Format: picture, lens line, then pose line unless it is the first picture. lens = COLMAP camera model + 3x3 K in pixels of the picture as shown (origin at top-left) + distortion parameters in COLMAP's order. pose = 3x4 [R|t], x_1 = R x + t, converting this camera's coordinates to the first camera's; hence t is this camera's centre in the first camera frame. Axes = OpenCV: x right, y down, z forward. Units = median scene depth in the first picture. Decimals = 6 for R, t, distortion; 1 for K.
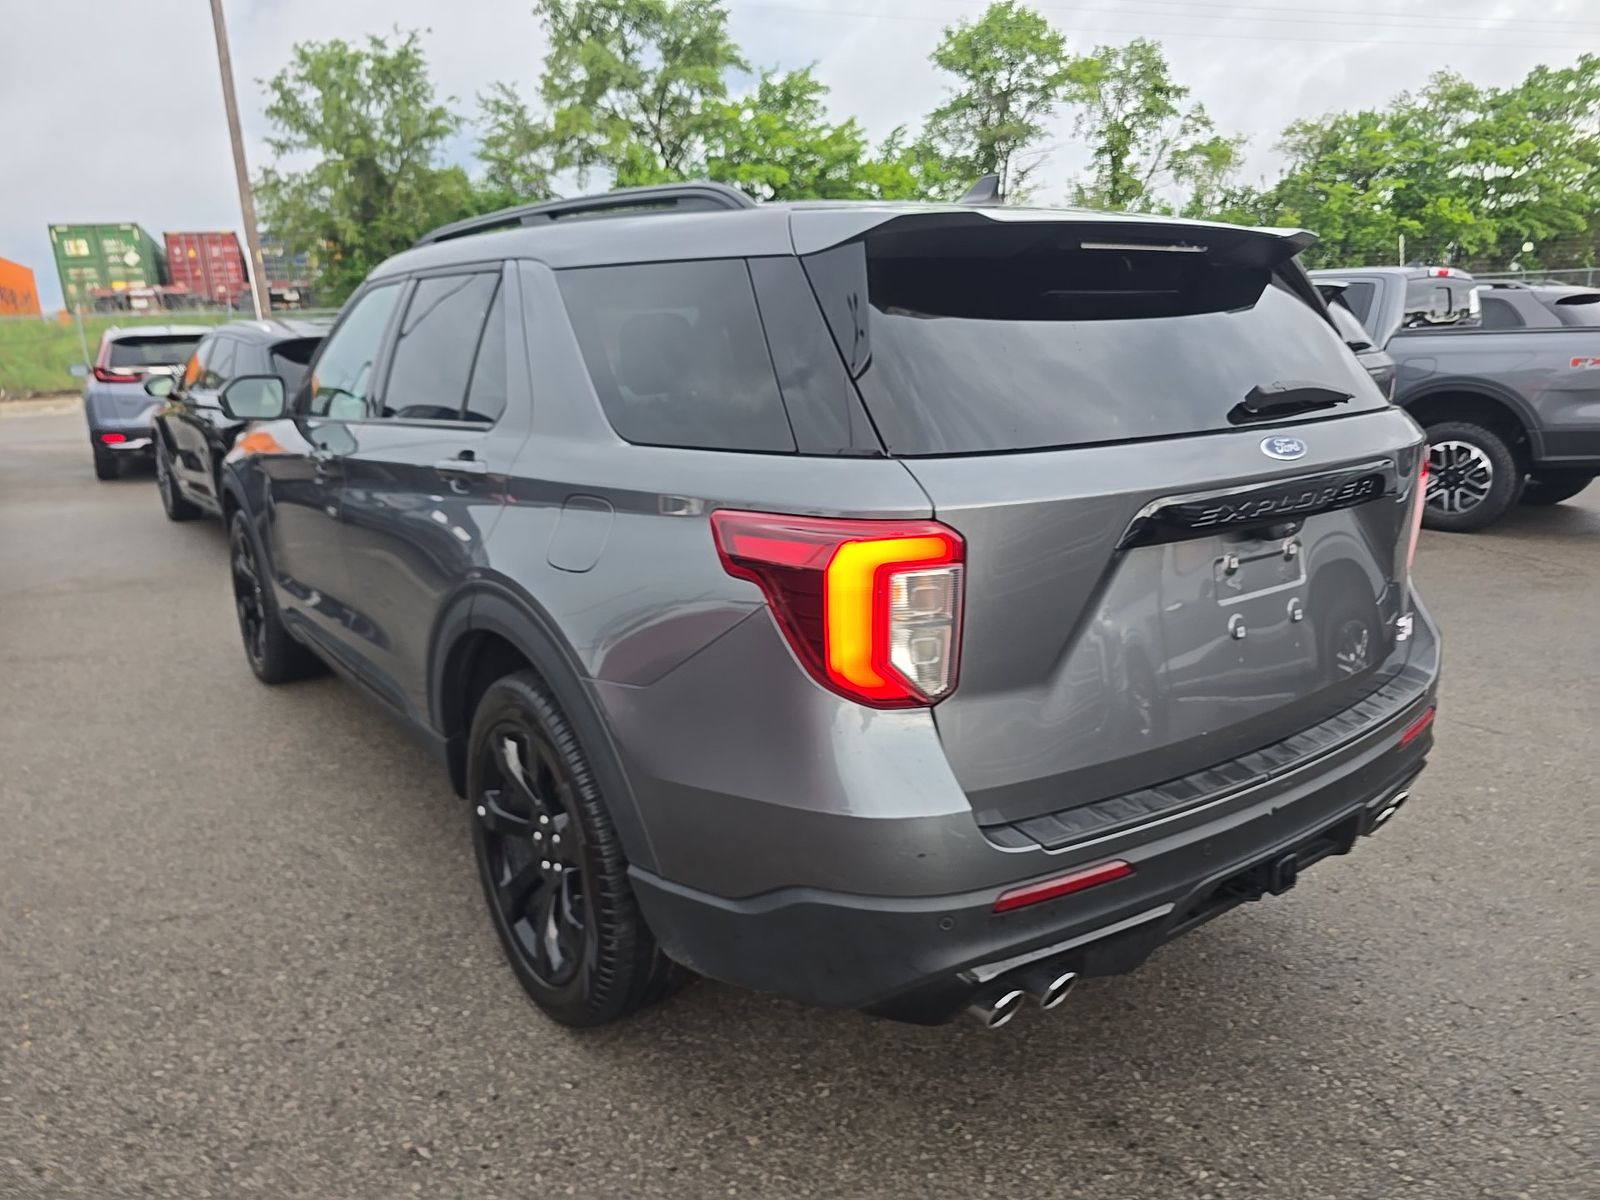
lens RADIAL K [[1098.1, 0, 800.0], [0, 1098.1, 600.0], [0, 0, 1]] dist [0.016272, -0.006494]
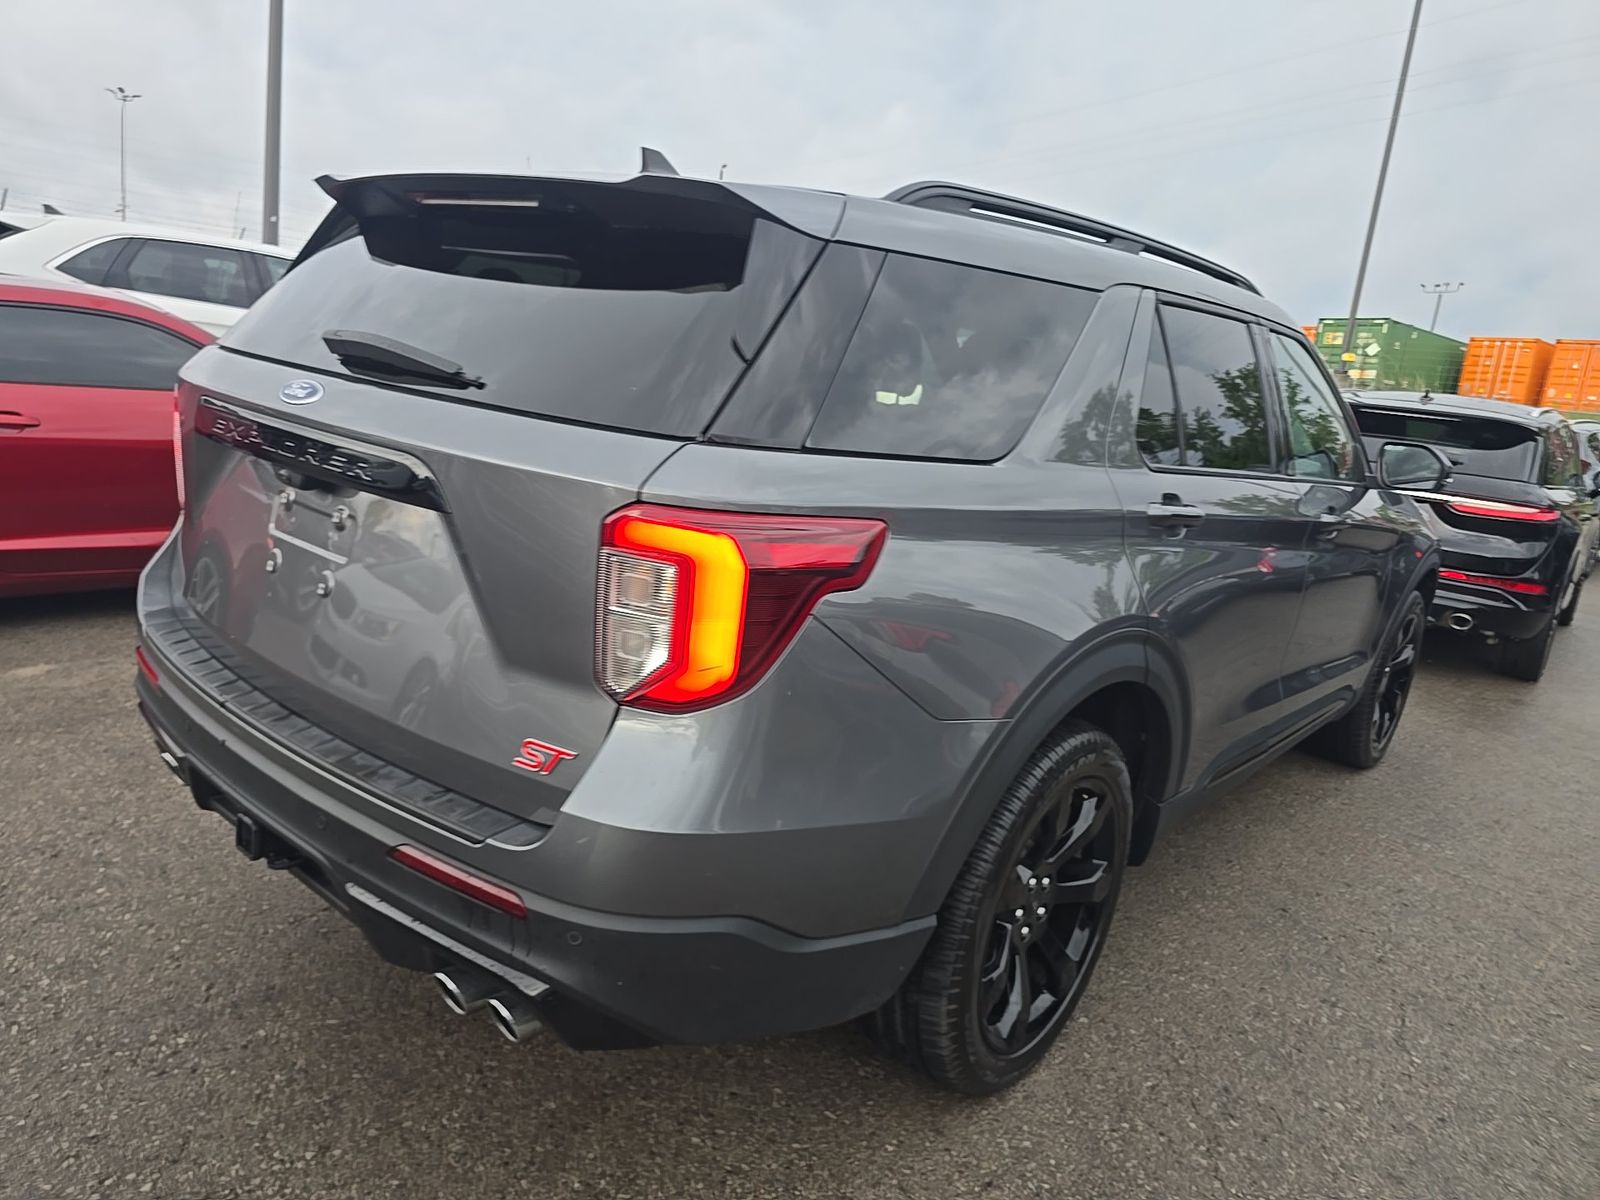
lens RADIAL K [[1110.3, 0, 800.0], [0, 1110.3, 600.0], [0, 0, 1]] dist [0.013753, 0.000396]
pose [[0.218220, 0.261499, -0.940212, 0.182289], [-0.351832, 0.919722, 0.174141, -0.035894], [0.910272, 0.292796, 0.292705, 0.142597]]
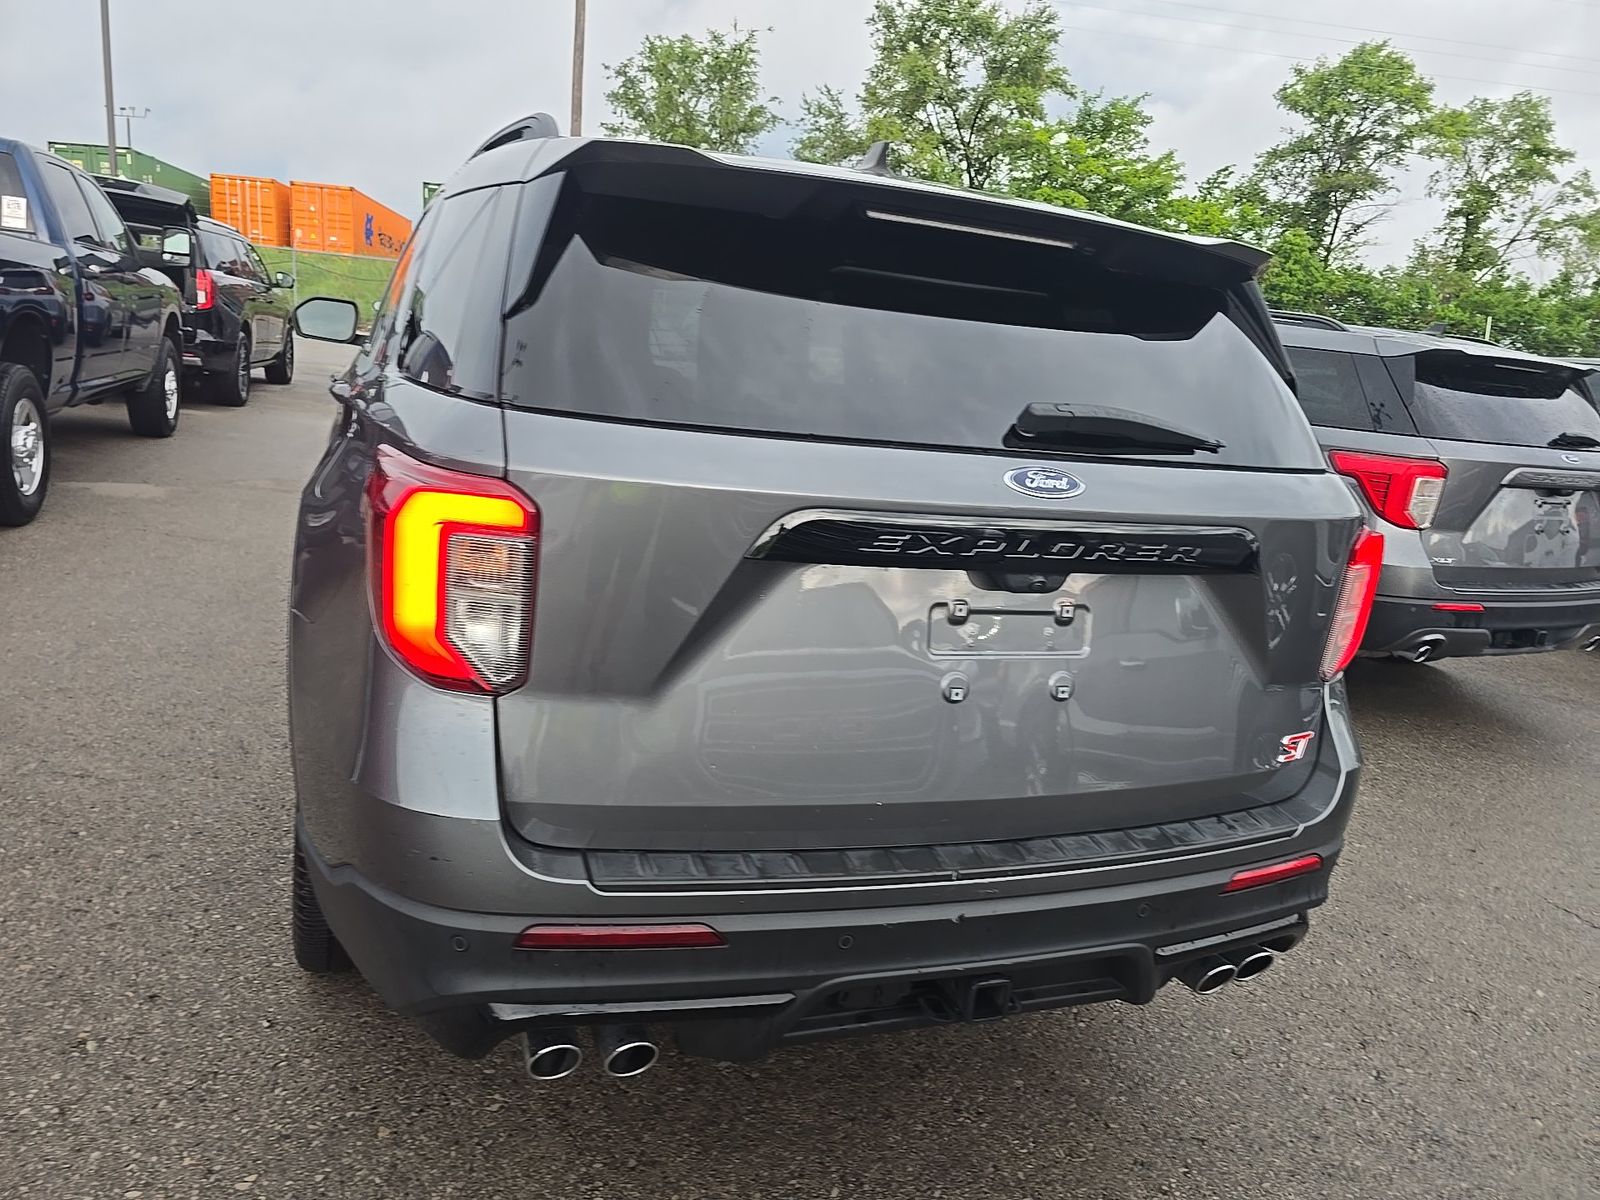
lens RADIAL K [[1084.5, 0, 837.2], [0, 1084.5, 602.4], [0, 0, 1]] dist [0.039029, -0.031586]
pose [[0.955777, 0.184034, -0.229396, 0.060459], [-0.187676, 0.982213, 0.006037, -0.003316], [0.226426, 0.037282, 0.973315, 0.023108]]
